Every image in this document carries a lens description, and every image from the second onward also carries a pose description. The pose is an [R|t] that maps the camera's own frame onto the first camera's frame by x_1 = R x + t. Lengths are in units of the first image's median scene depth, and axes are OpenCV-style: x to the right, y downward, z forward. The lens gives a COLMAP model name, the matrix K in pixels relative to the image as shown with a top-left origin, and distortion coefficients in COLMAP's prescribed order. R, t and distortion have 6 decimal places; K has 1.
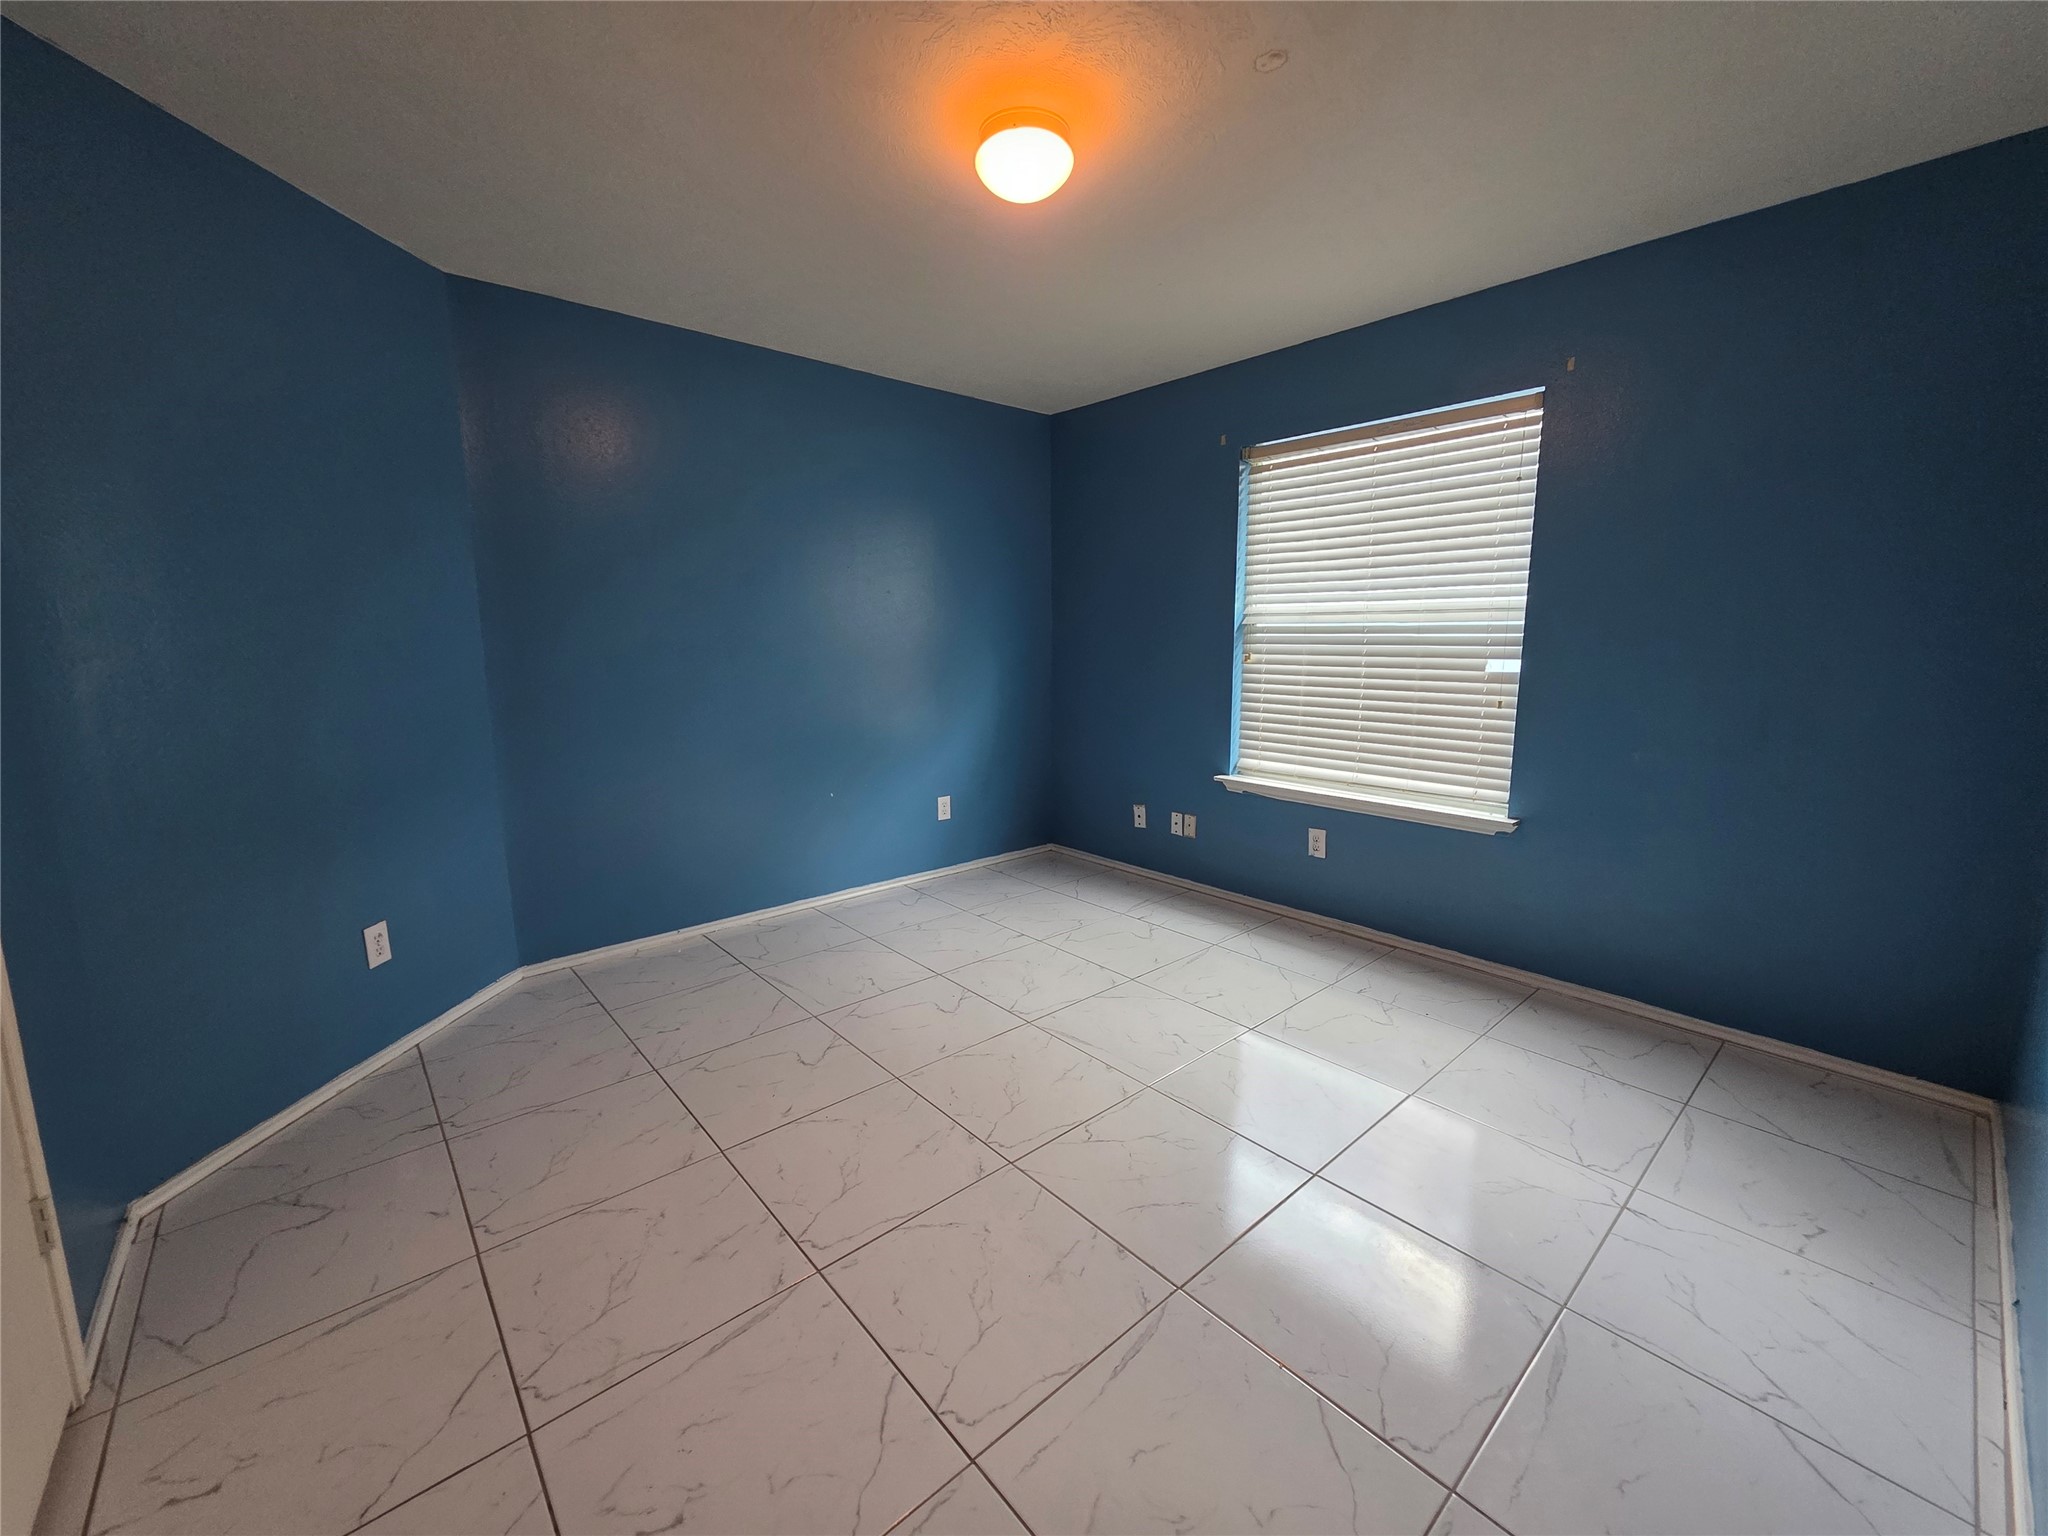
lens RADIAL K [[812.5, 0, 1022.7], [0, 812.5, 787.4], [0, 0, 1]] dist [-0.001466, -0.000176]
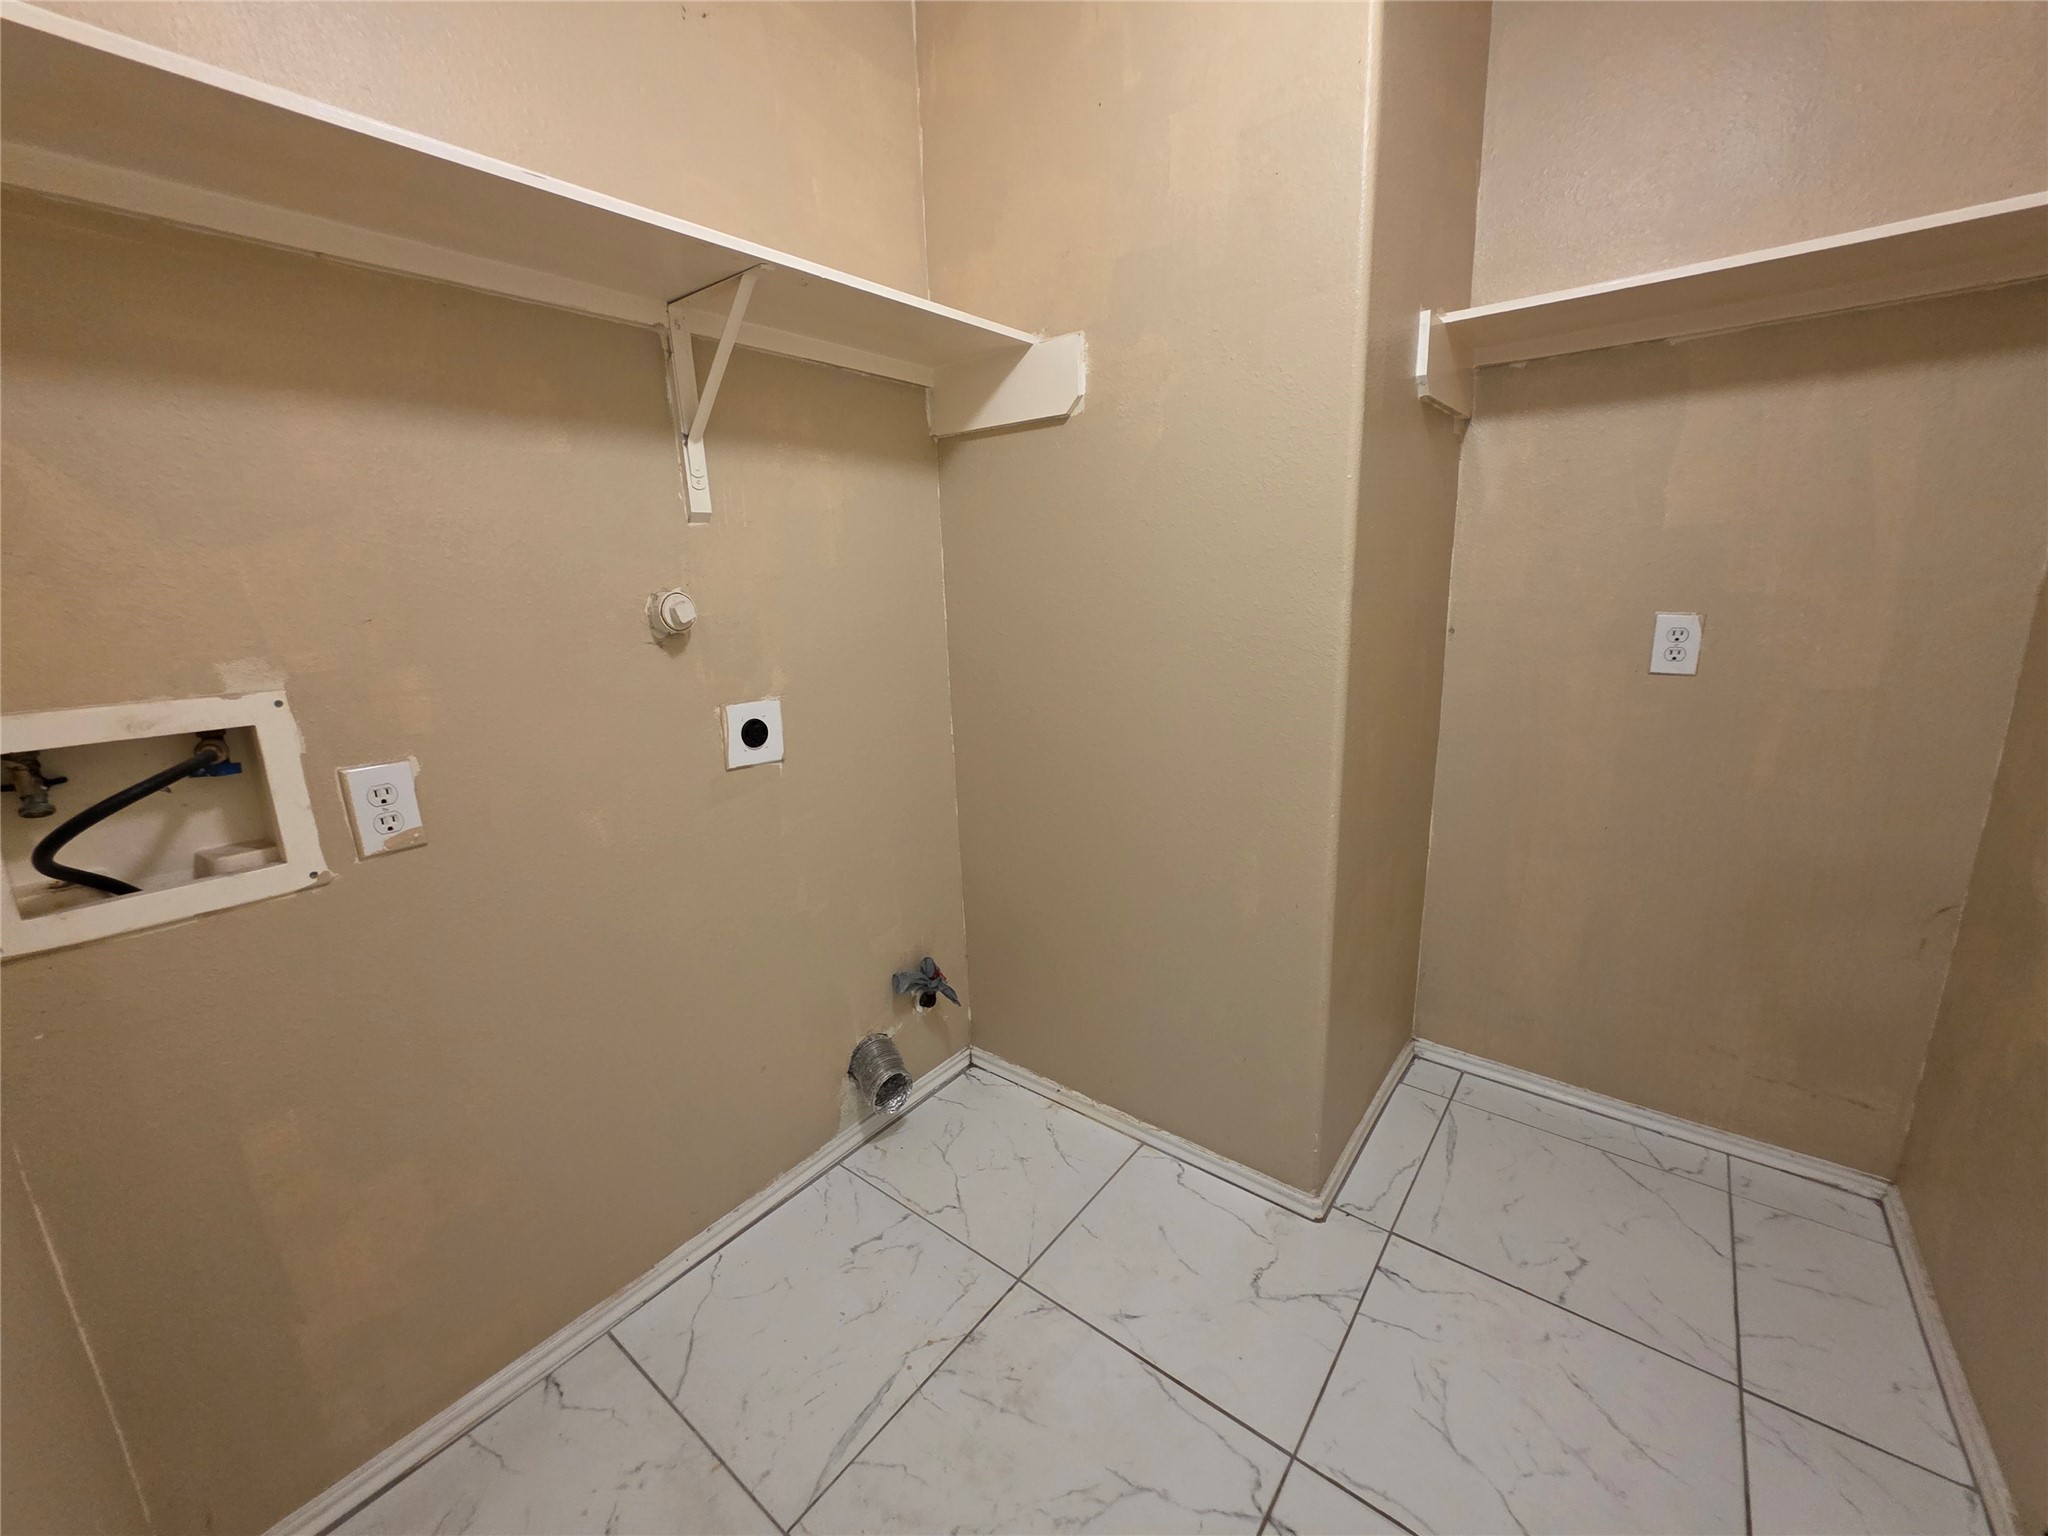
lens RADIAL K [[812.5, 0, 1026.1], [0, 812.5, 764.3], [0, 0, 1]] dist [-0.001466, -0.000176]
pose [[0.982145, -0.077843, 0.171266, 0.289675], [0.075349, 0.996936, 0.021021, -0.042598], [-0.172378, -0.007741, 0.985000, 0.249415]]
